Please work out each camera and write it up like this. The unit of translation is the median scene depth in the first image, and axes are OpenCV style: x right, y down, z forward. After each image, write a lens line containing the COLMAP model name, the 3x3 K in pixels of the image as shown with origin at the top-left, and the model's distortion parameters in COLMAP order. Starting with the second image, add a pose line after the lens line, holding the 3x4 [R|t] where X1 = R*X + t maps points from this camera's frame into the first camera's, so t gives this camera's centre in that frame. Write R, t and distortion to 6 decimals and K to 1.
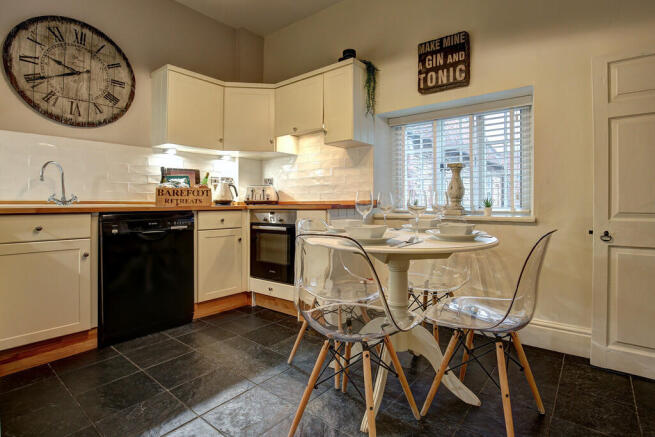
lens RADIAL K [[316.1, 0, 342.3], [0, 316.1, 198.3], [0, 0, 1]] dist [-0.023650, 0.000569]
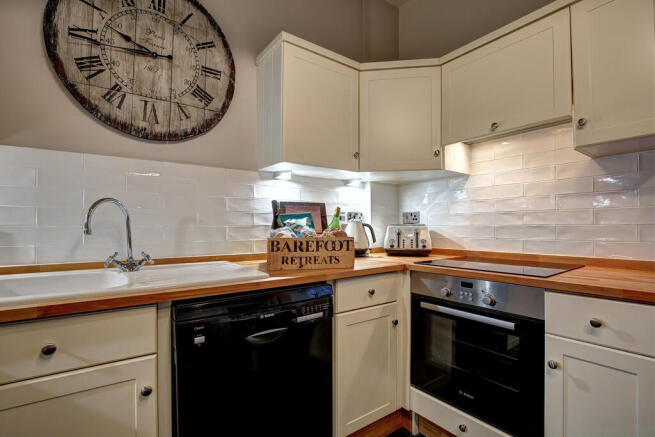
lens RADIAL K [[306.1, 0, 327.6], [0, 306.1, 225.7], [0, 0, 1]] dist [-0.028101, -0.000104]
pose [[0.957939, 0.002043, -0.286963, -0.313538], [0.000955, 0.999946, 0.010305, -0.059287], [0.286969, -0.010145, 0.957886, 0.472163]]
